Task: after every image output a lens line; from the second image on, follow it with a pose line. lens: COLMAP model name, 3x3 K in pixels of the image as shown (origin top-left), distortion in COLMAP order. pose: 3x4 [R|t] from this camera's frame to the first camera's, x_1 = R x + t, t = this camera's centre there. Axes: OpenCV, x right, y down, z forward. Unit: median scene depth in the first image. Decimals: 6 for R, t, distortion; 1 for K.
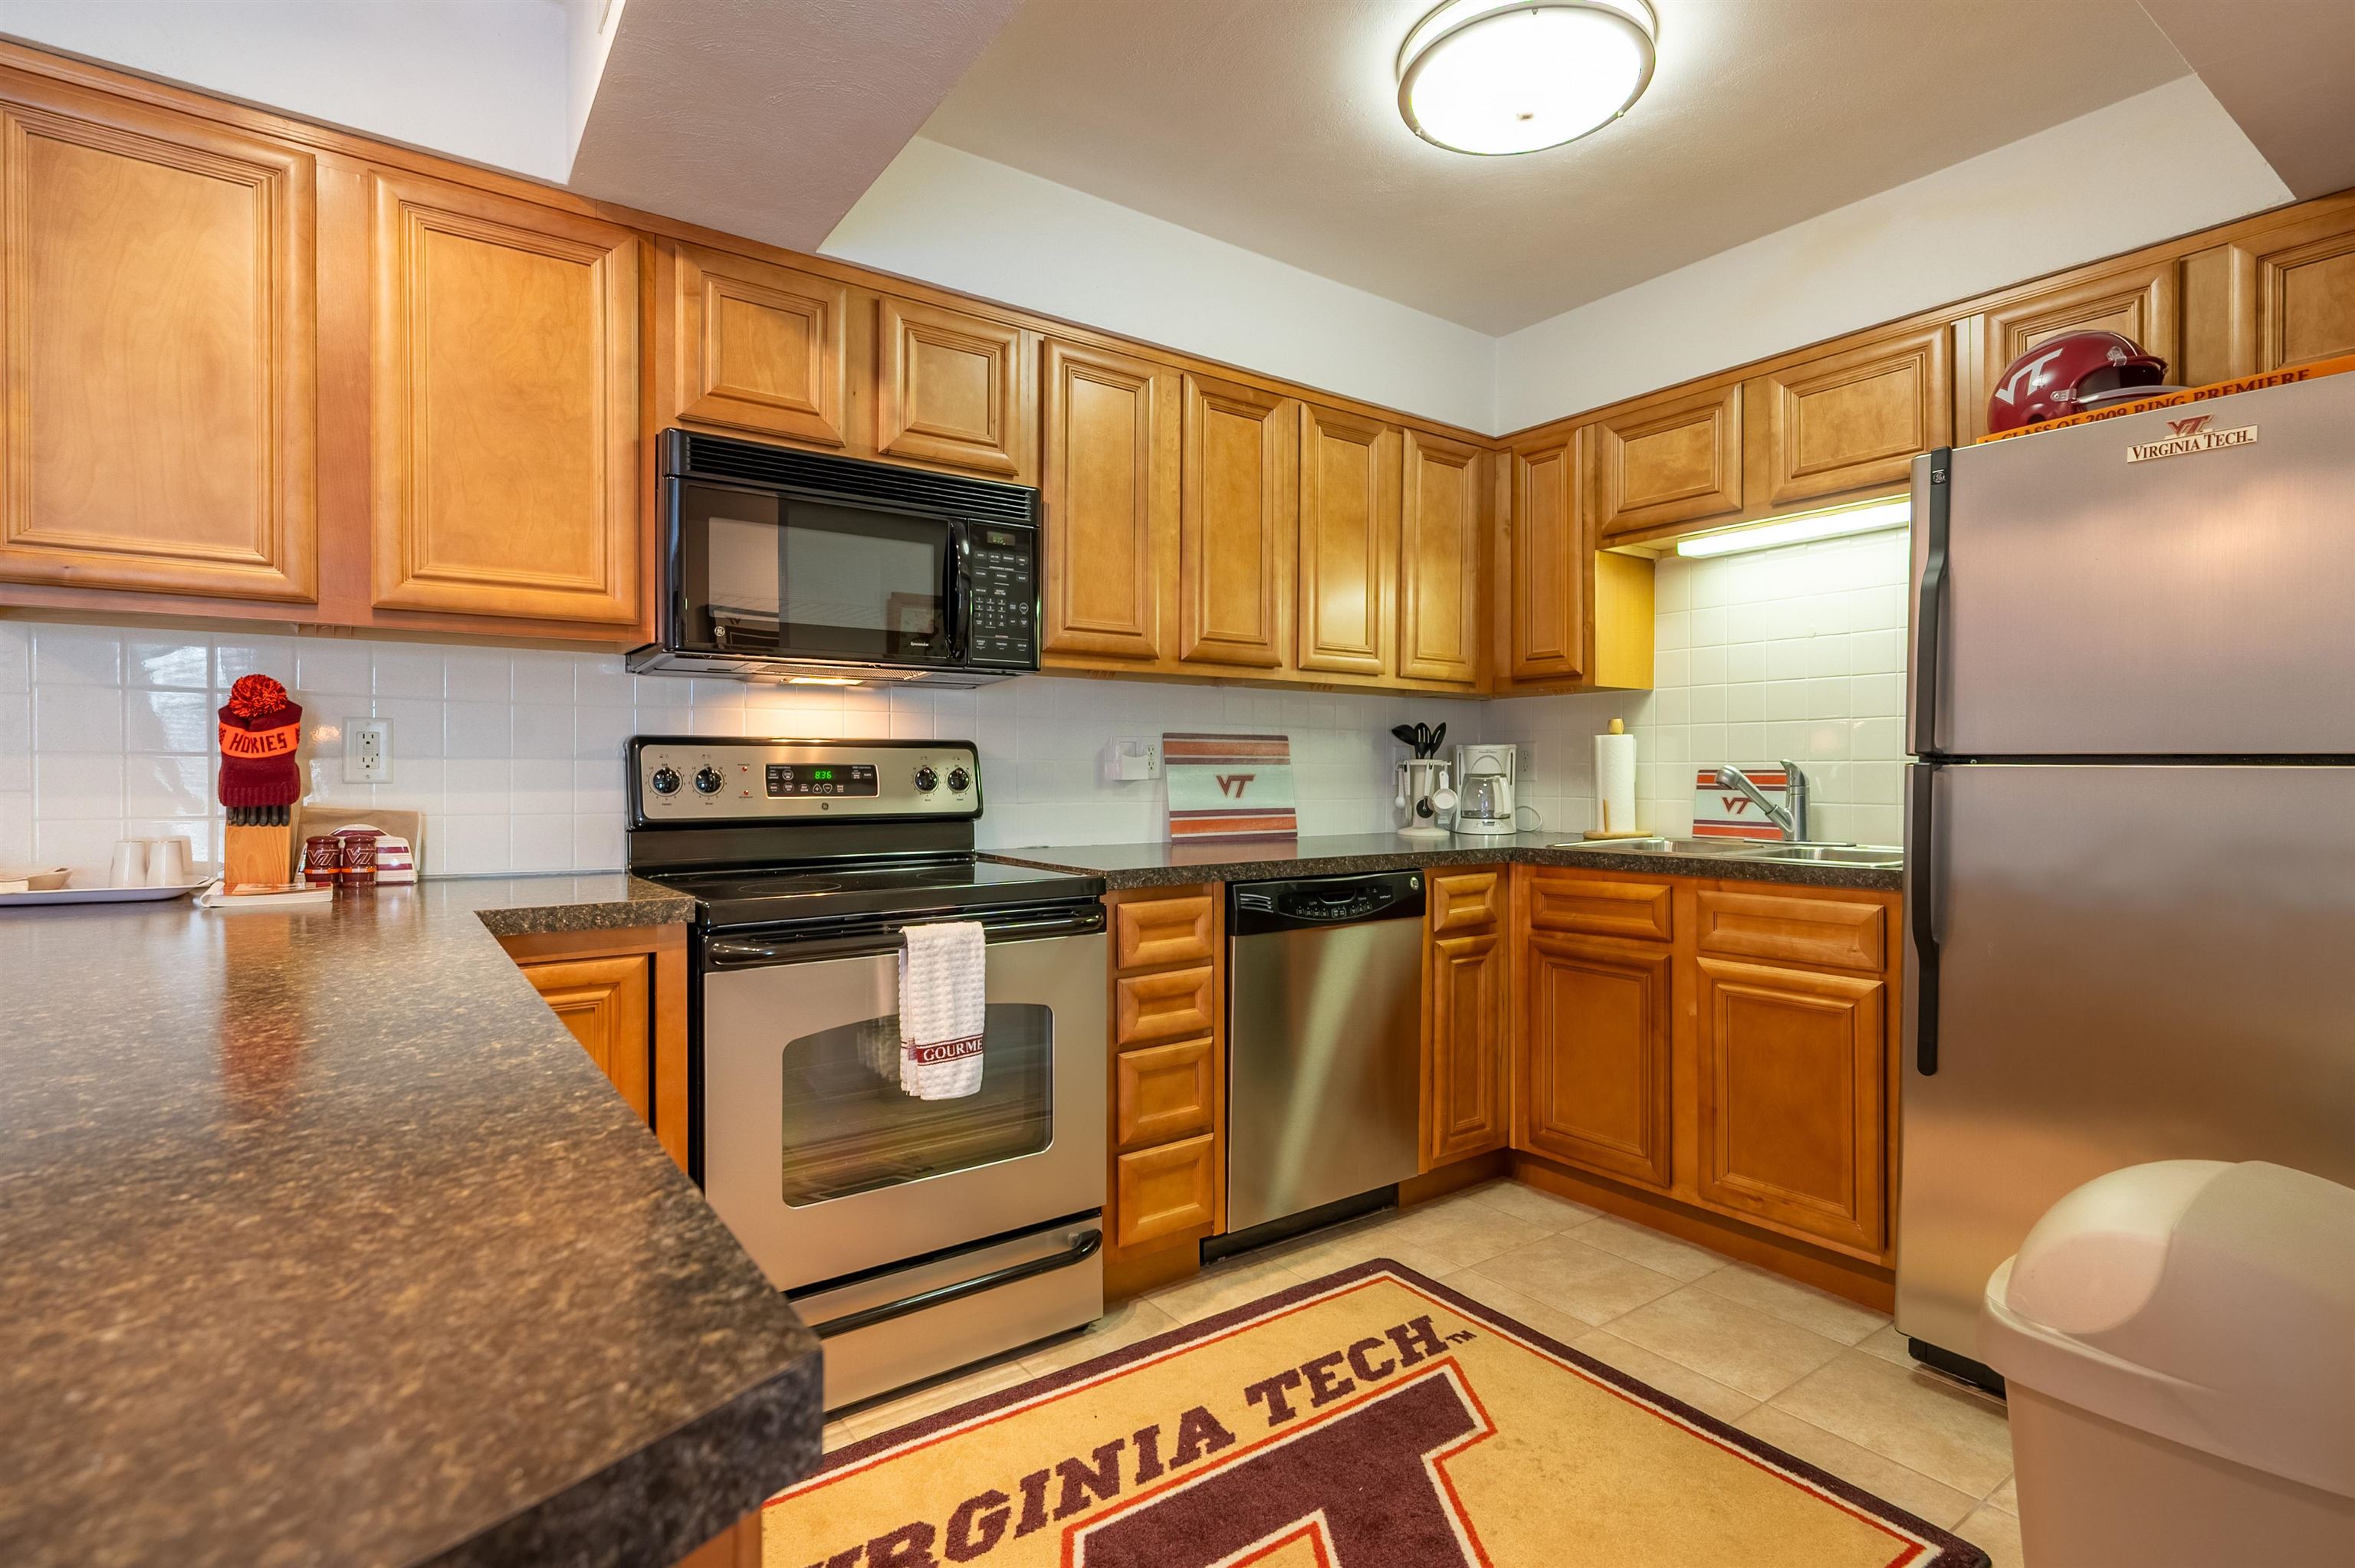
lens RADIAL K [[1132.4, 0, 1175.8], [0, 1132.4, 786.0], [0, 0, 1]] dist [-0.003982, -0.001056]
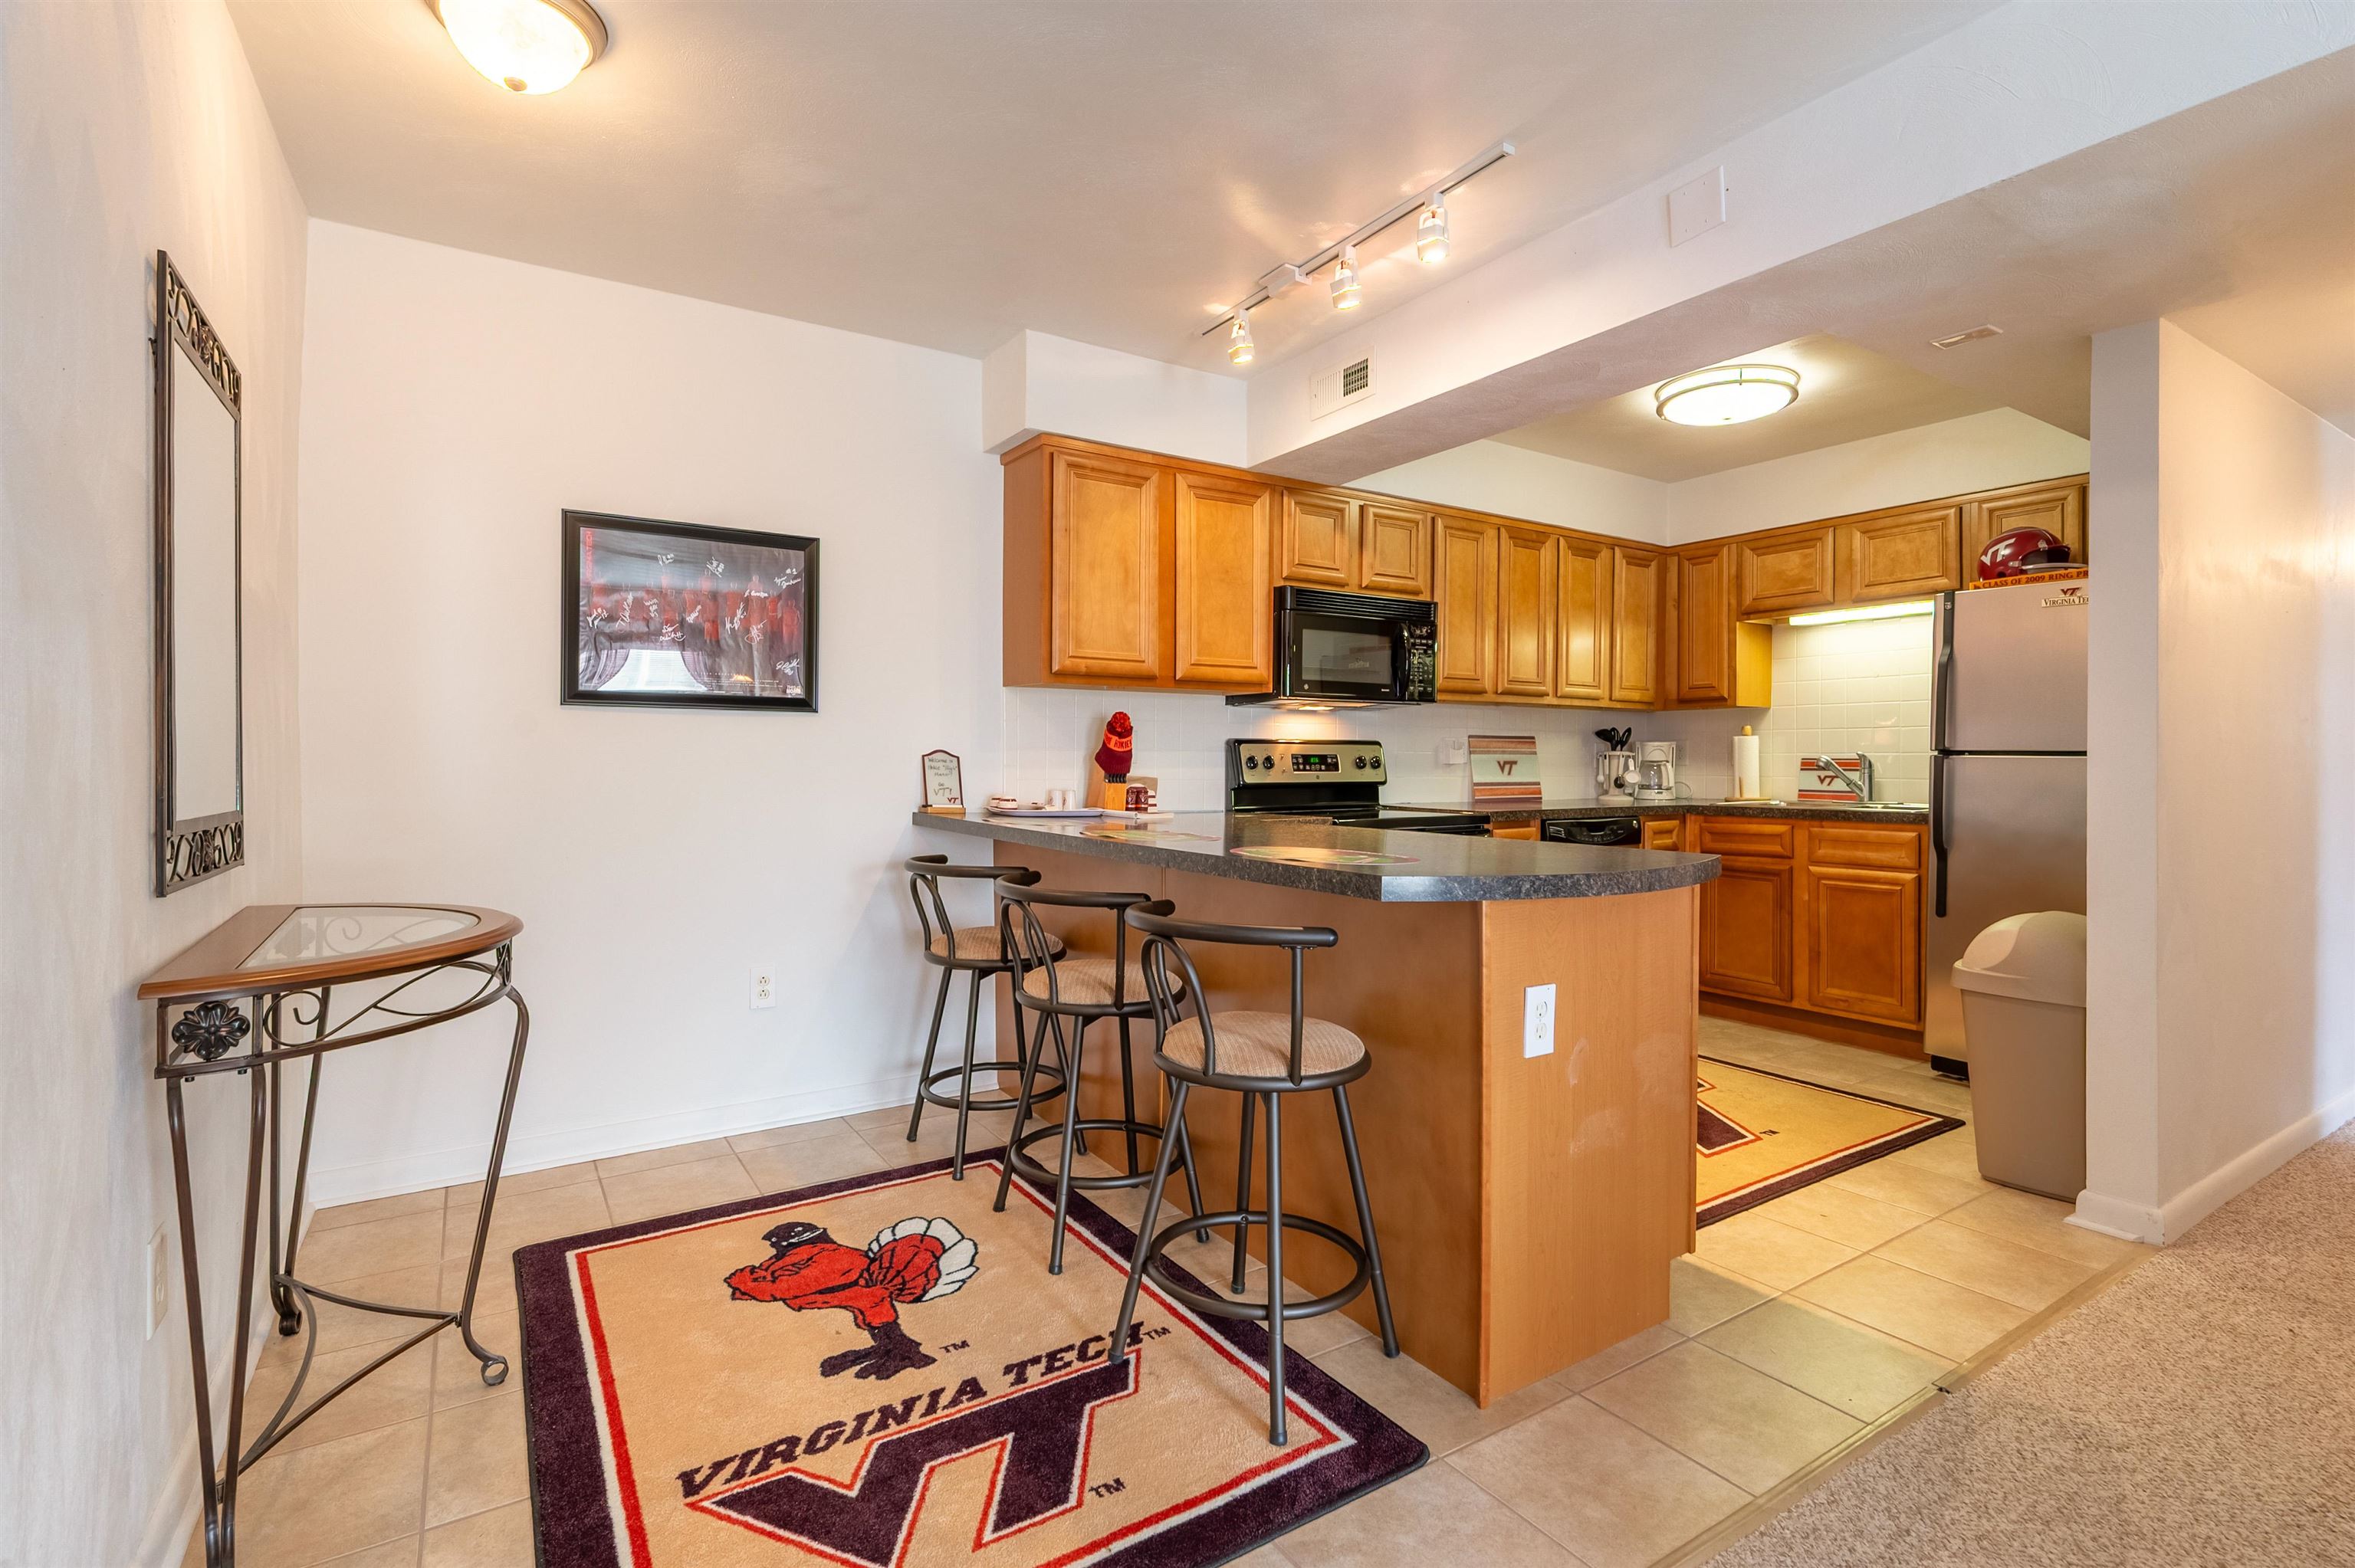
lens RADIAL K [[1085.4, 0, 1180.1], [0, 1085.4, 769.5], [0, 0, 1]] dist [-0.001514, -0.000030]
pose [[0.998831, 0.003232, -0.048230, -0.411946], [-0.003328, 0.999993, -0.001916, 0.008954], [0.048223, 0.002074, 0.998834, -0.692176]]
